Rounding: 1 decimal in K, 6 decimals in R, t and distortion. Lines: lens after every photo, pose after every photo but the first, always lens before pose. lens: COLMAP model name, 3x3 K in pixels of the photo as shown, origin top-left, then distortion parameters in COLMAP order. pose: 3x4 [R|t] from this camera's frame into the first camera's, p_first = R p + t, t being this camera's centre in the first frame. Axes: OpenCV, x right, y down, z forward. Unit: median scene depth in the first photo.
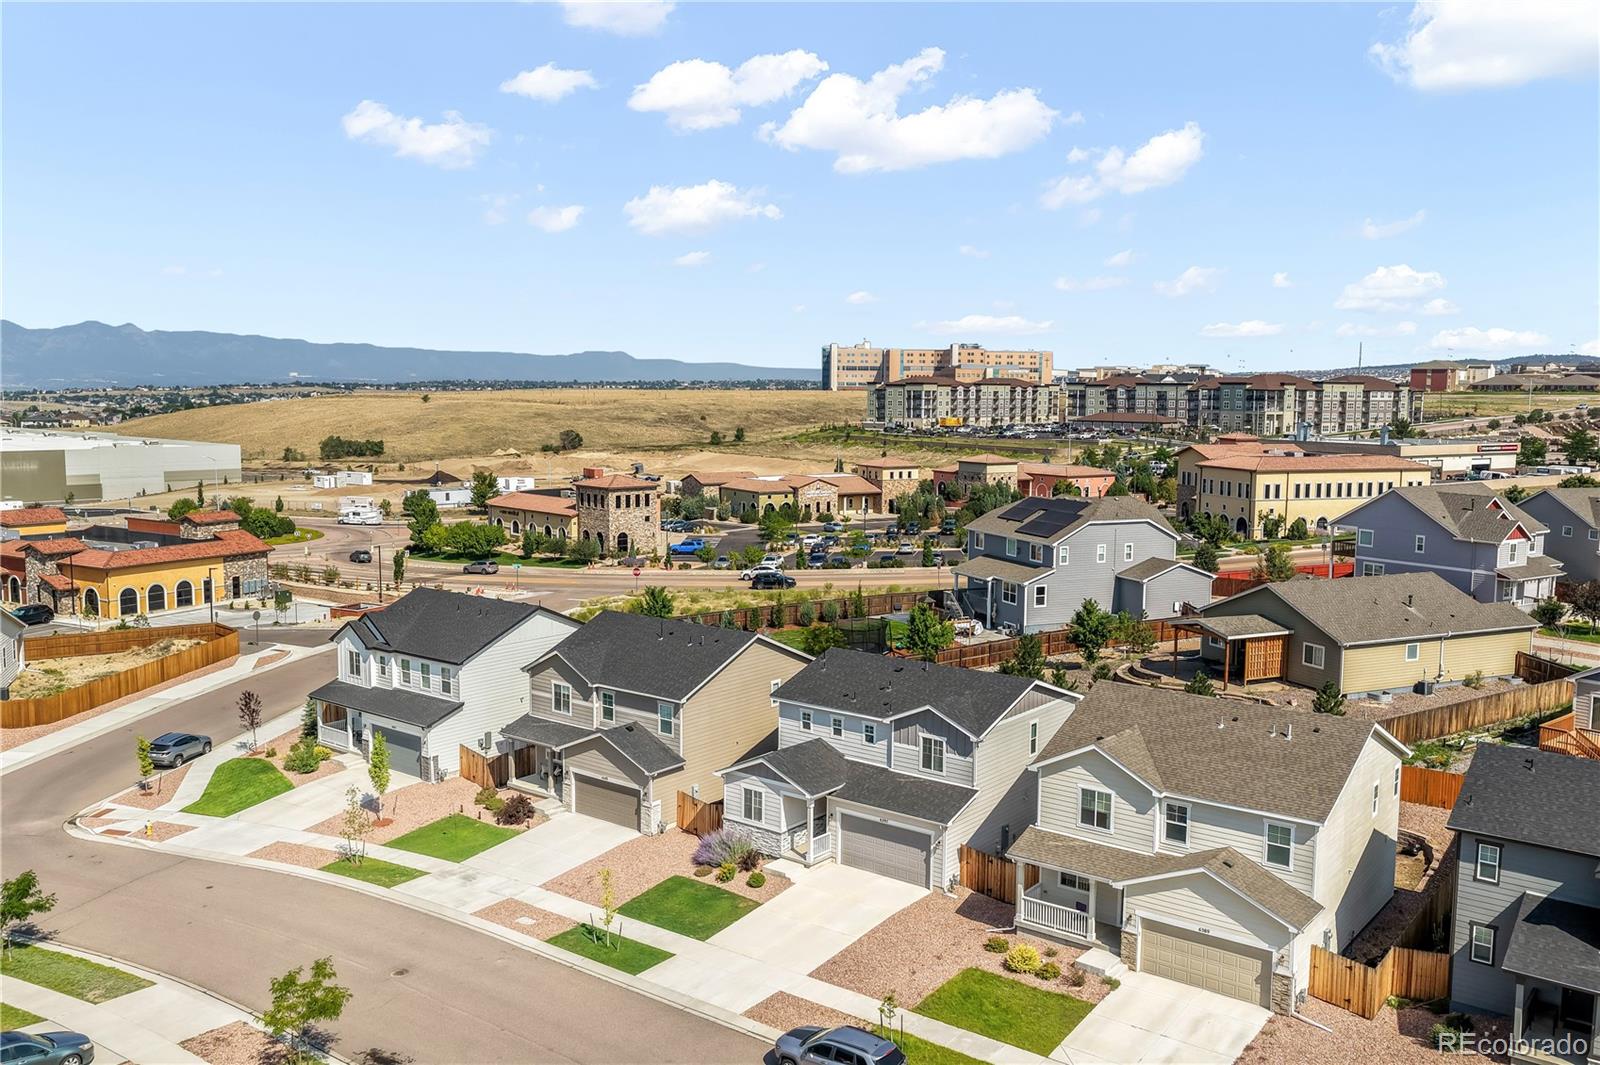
lens RADIAL K [[1319.5, 0, 808.5], [0, 1319.5, 534.4], [0, 0, 1]] dist [-0.004115, 0.013748]
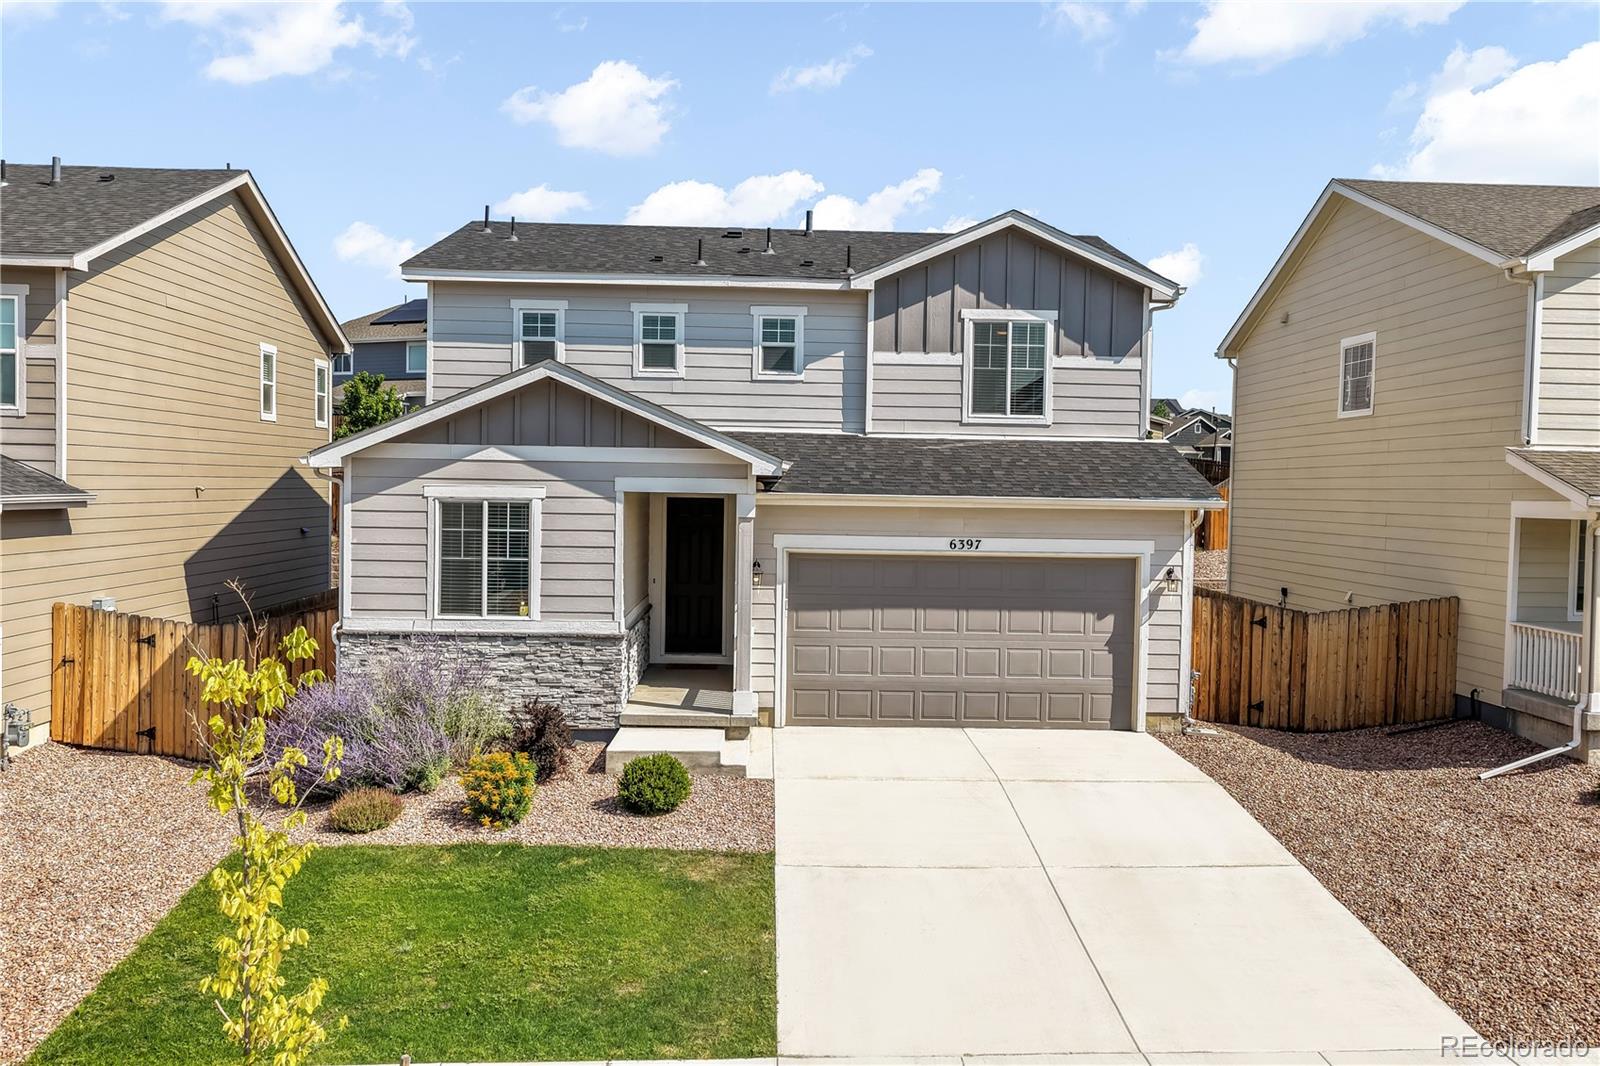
lens RADIAL K [[1319.5, 0, 808.5], [0, 1319.5, 534.9], [0, 0, 1]] dist [-0.004115, 0.013748]
pose [[0.772591, -0.022028, 0.634522, -0.164923], [0.056523, 0.997816, -0.034183, 0.215777], [-0.632384, 0.062274, 0.772148, 0.755141]]
